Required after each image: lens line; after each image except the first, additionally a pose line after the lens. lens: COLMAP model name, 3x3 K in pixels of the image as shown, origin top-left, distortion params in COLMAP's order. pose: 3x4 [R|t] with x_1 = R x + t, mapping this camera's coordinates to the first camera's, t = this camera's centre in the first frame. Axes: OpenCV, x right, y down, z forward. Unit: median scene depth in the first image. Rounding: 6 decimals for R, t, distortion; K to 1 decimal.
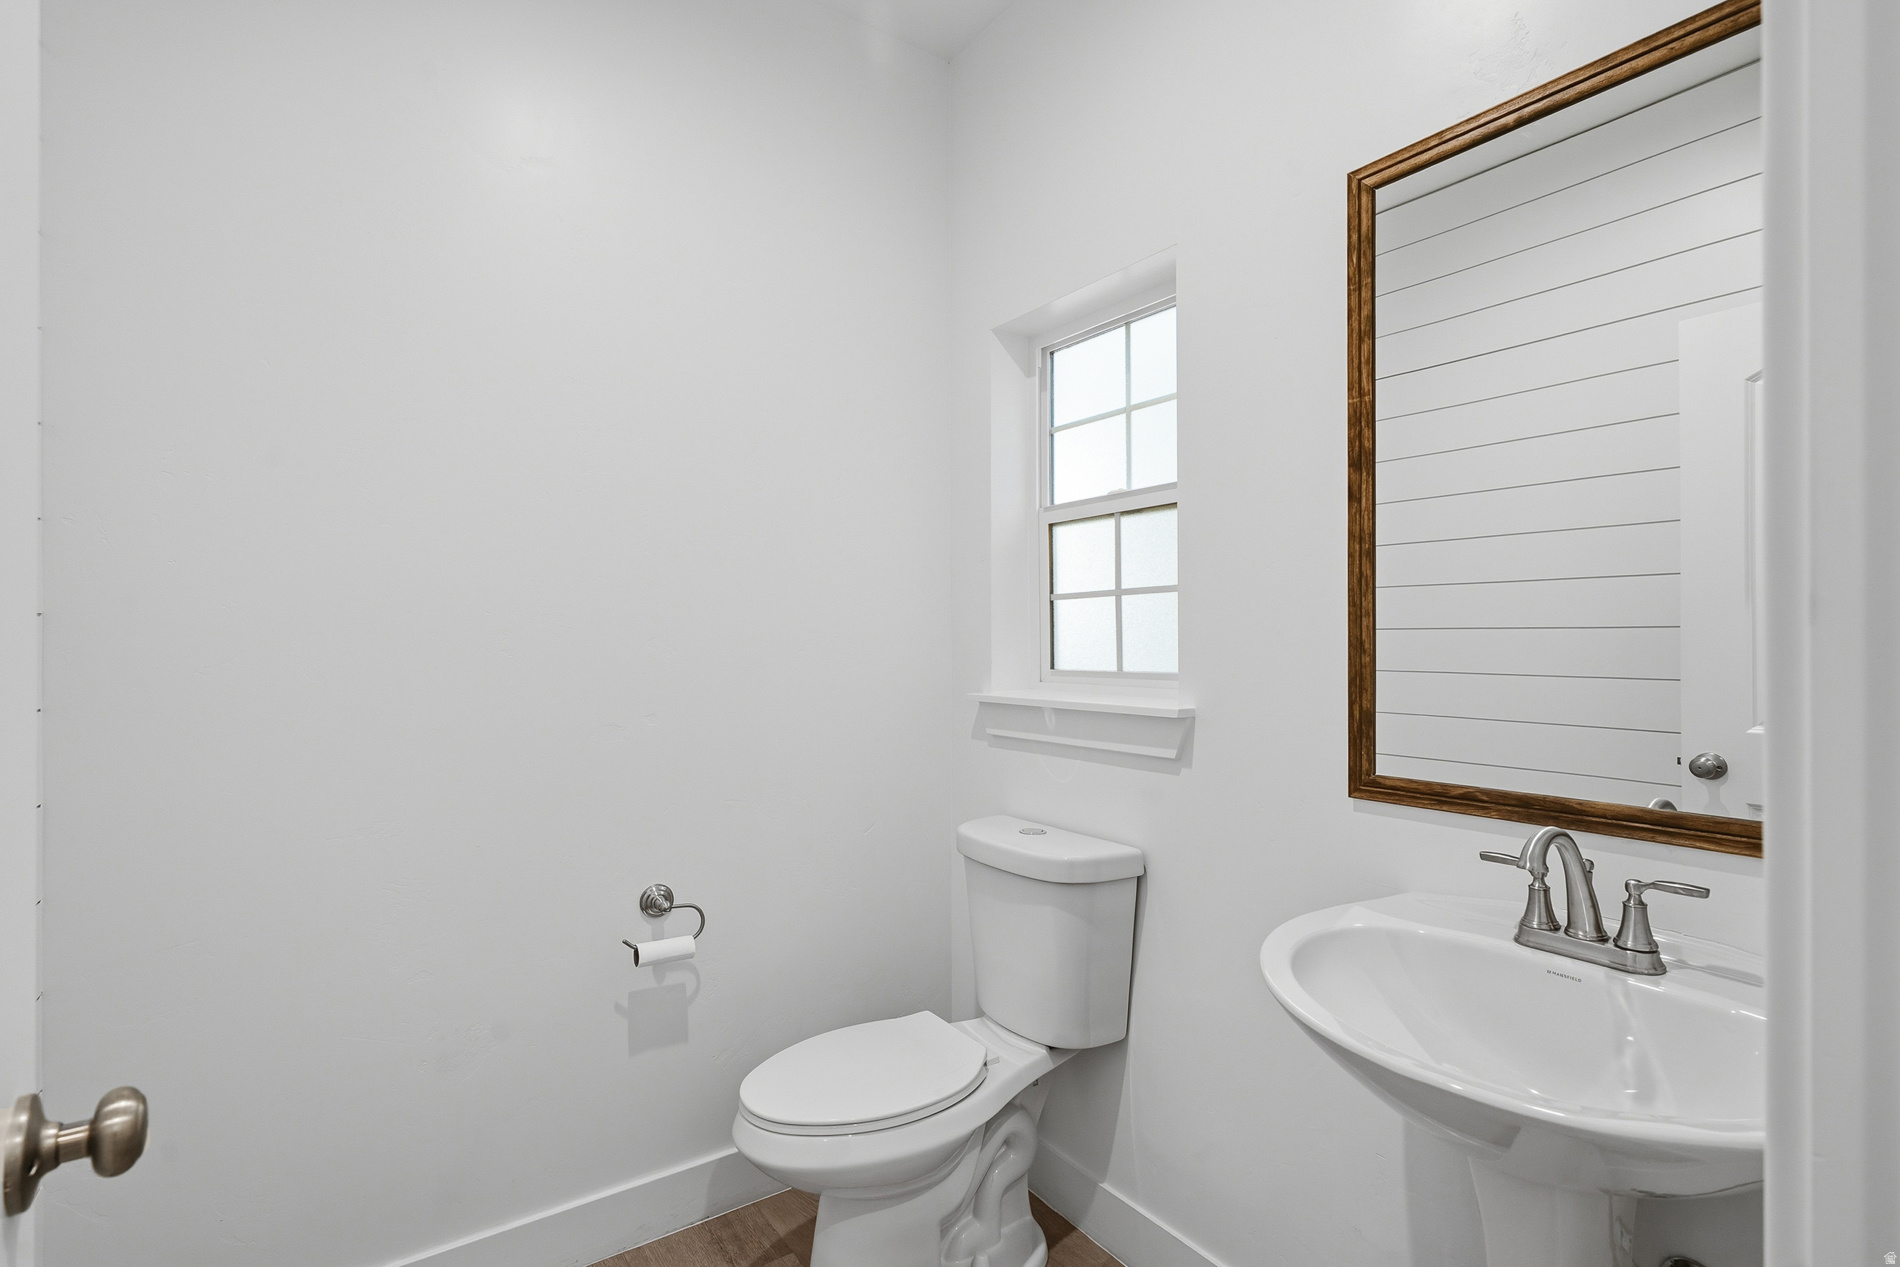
lens RADIAL K [[899.3, 0, 954.4], [0, 899.3, 635.7], [0, 0, 1]] dist [-0.000595, 0.000357]
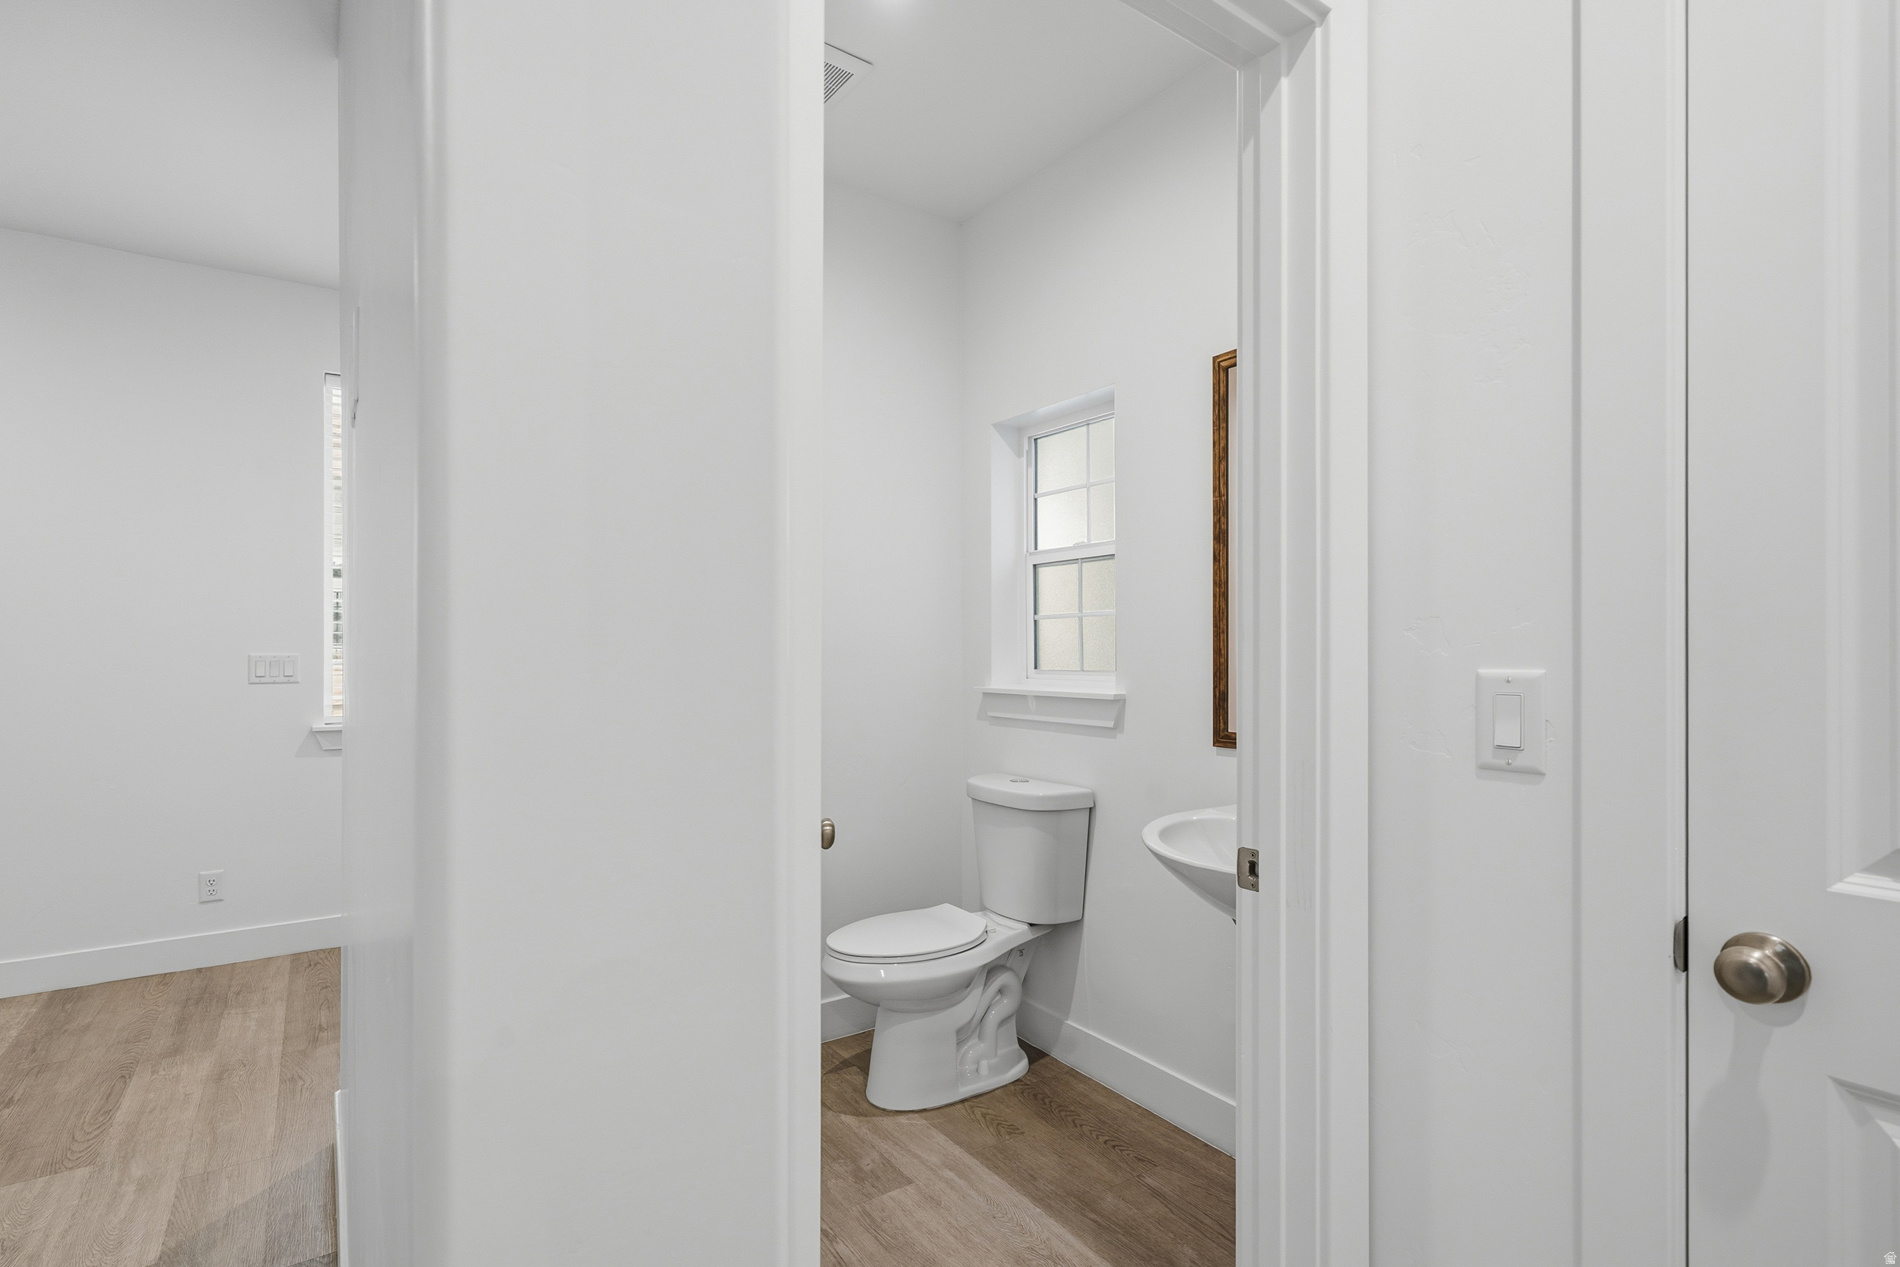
lens RADIAL K [[899.3, 0, 940.9], [0, 899.3, 640.1], [0, 0, 1]] dist [-0.000595, 0.000357]
pose [[0.999796, 0.001517, -0.020146, -0.011095], [-0.001663, 0.999972, -0.007236, 0.002219], [0.020134, 0.007268, 0.999771, -0.476211]]
